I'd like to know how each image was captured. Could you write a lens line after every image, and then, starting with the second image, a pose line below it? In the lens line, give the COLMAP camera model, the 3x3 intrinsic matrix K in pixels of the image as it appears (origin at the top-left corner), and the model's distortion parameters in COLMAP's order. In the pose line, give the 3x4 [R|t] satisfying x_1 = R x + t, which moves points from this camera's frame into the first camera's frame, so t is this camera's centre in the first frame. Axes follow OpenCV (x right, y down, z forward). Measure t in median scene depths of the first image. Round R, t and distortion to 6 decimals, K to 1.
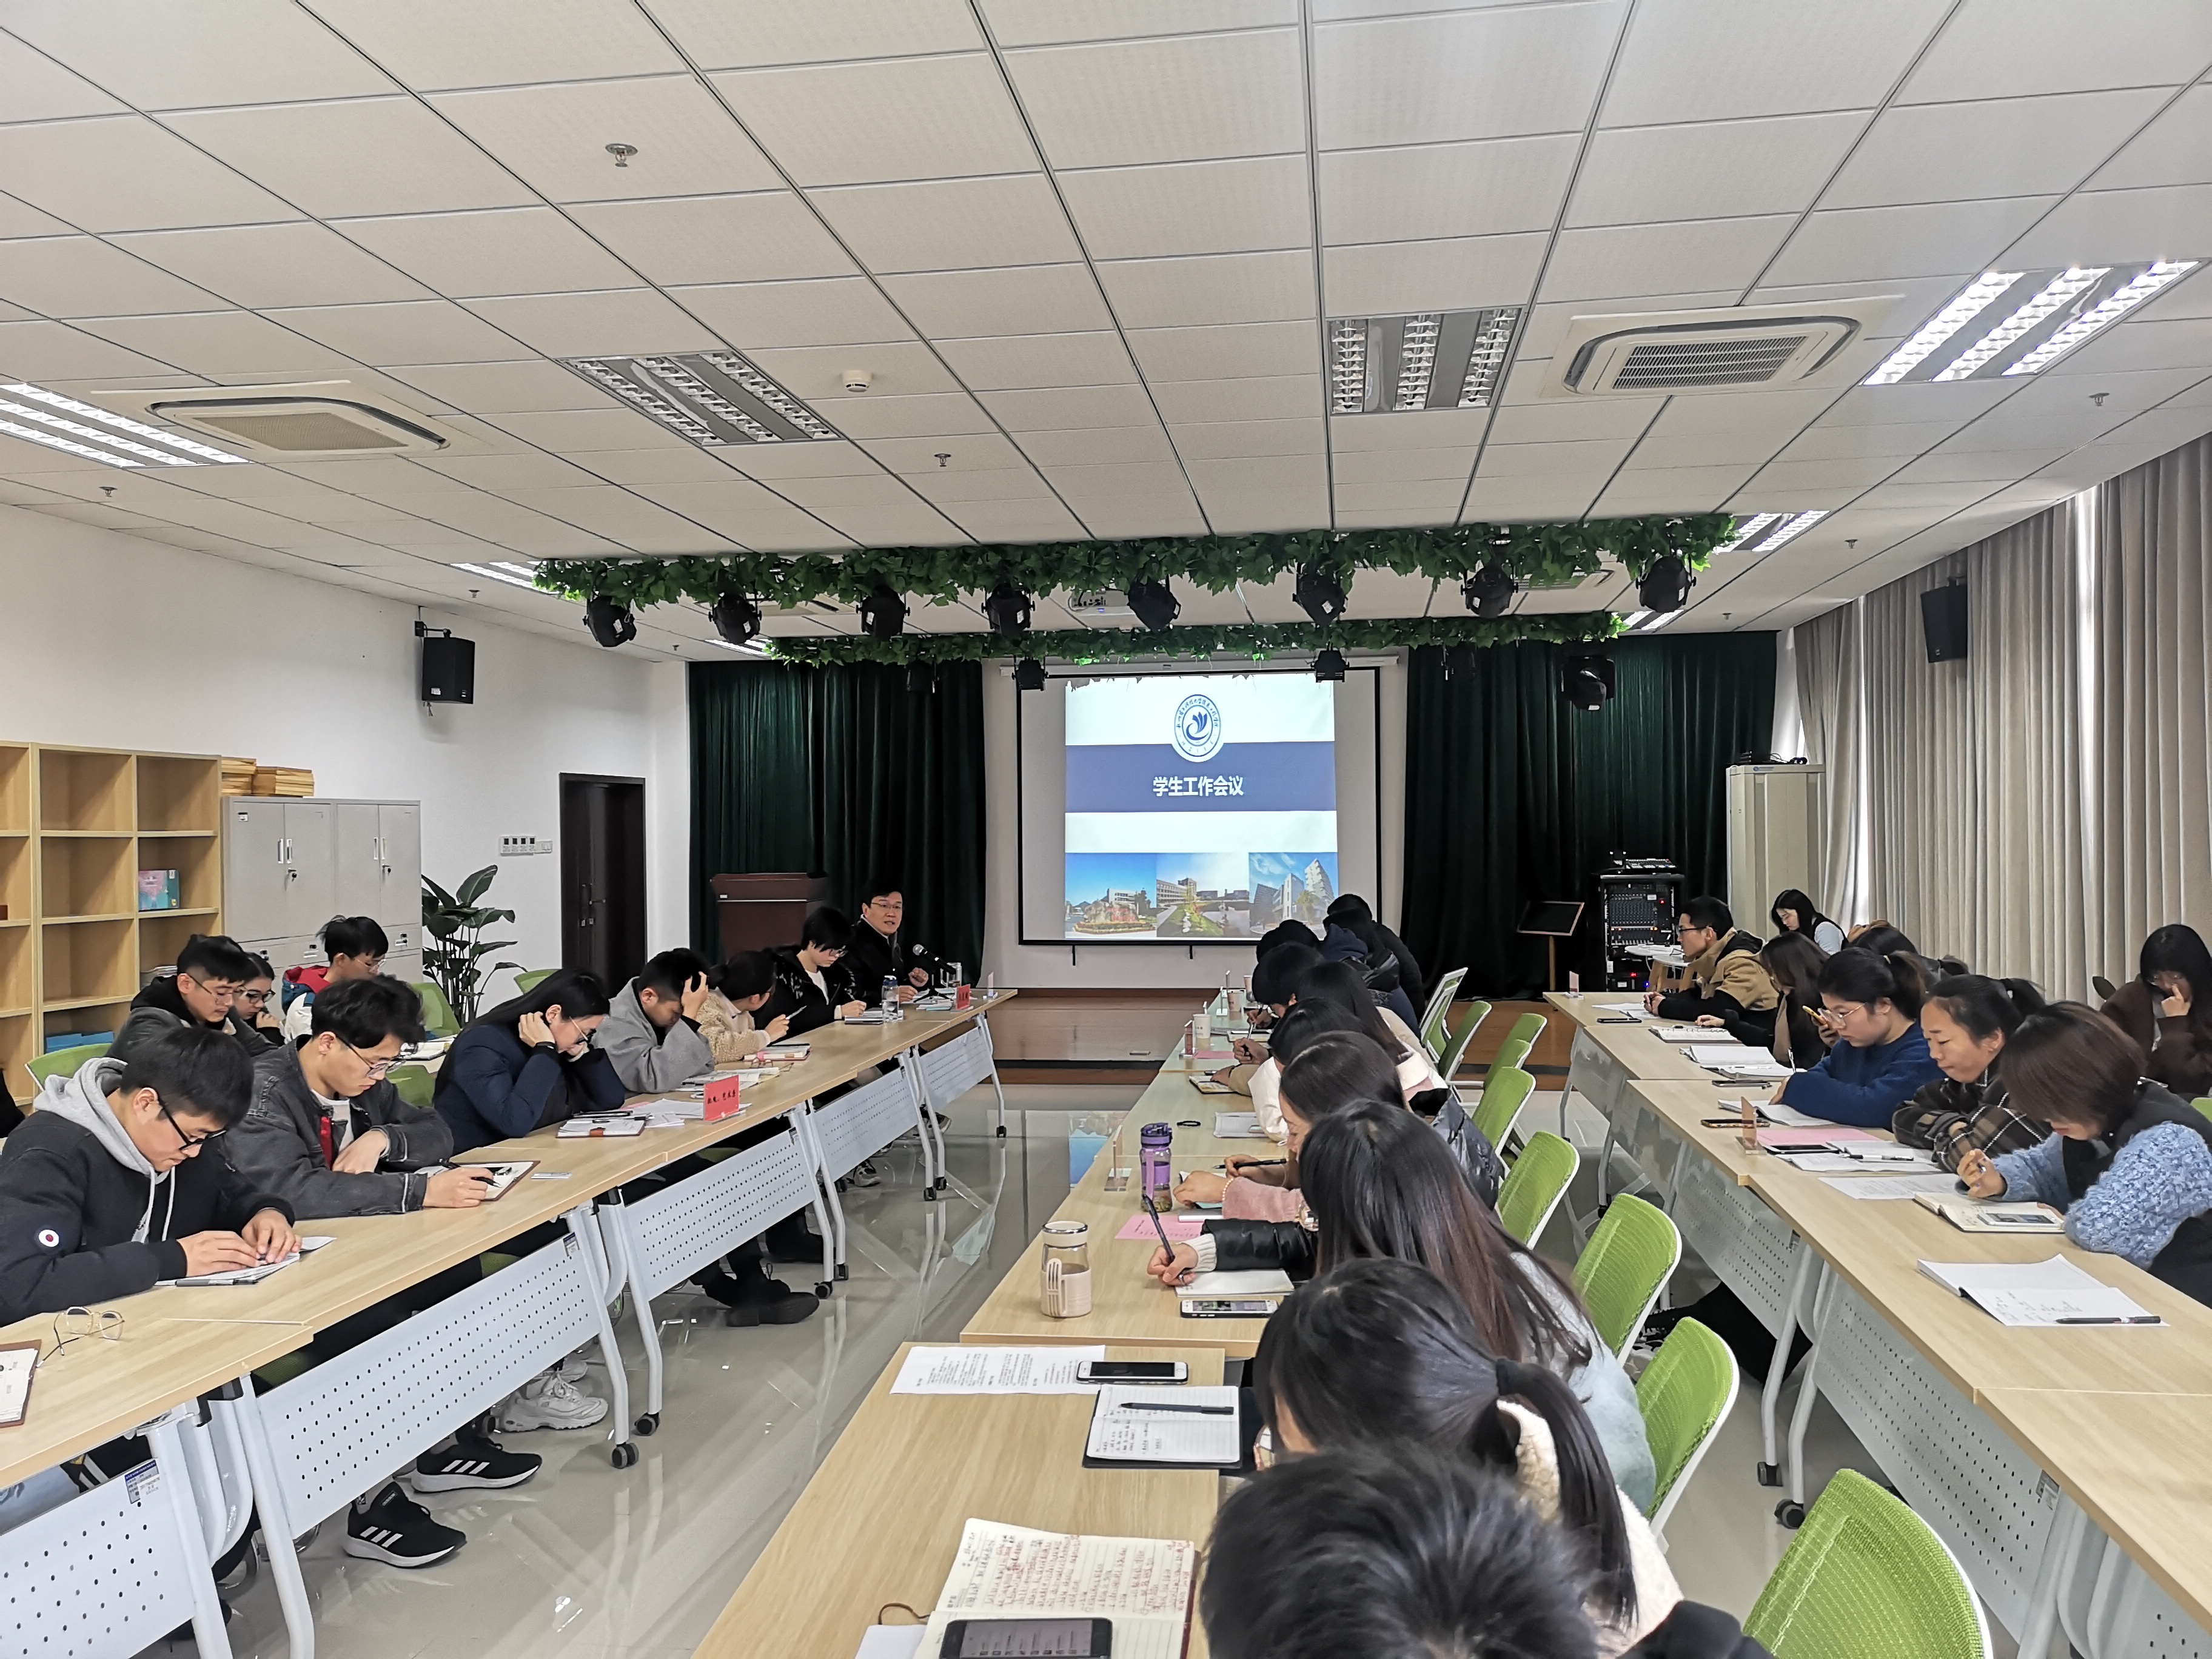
lens RADIAL K [[1670.0, 0, 1106.0], [0, 1670.0, 829.5], [0, 0, 1]] dist [0.082720, -0.090298]
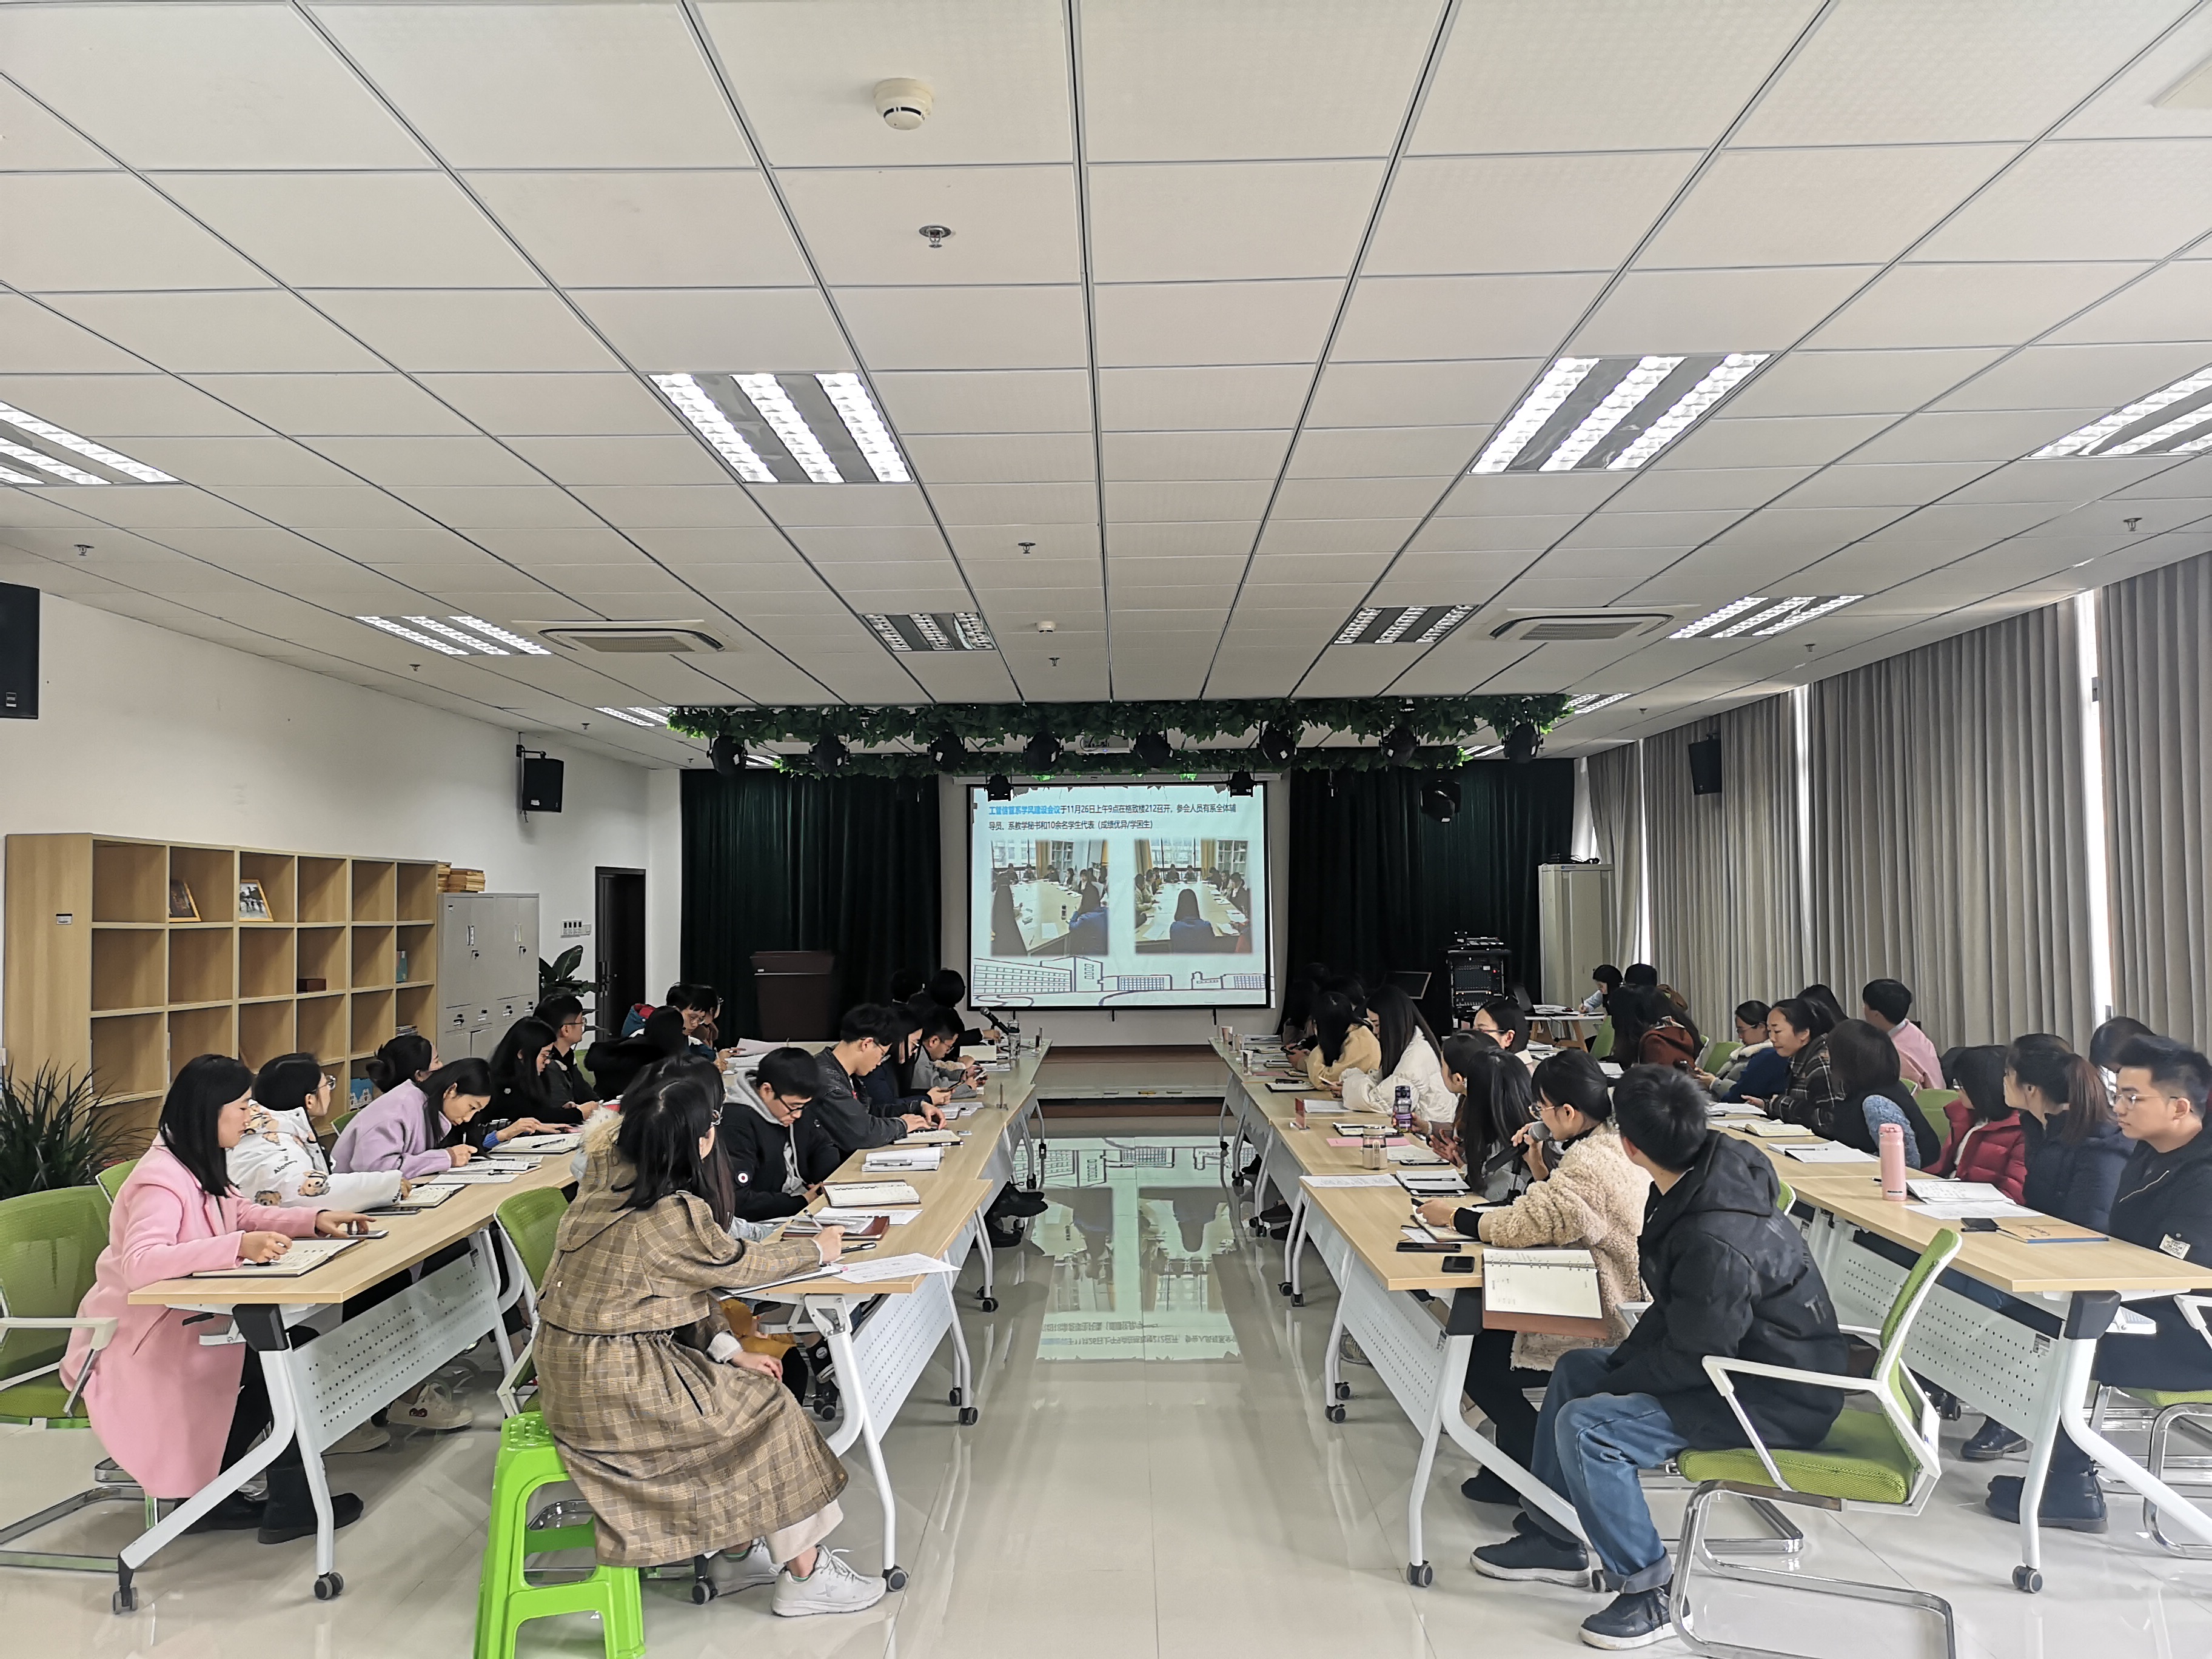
lens RADIAL K [[1670.0, 0, 1106.0], [0, 1670.0, 829.5], [0, 0, 1]] dist [0.082720, -0.090298]
pose [[0.990850, 0.006686, 0.134799, -0.183334], [-0.000652, 0.998998, -0.044761, -0.010099], [-0.134963, 0.044264, 0.989861, -0.306167]]
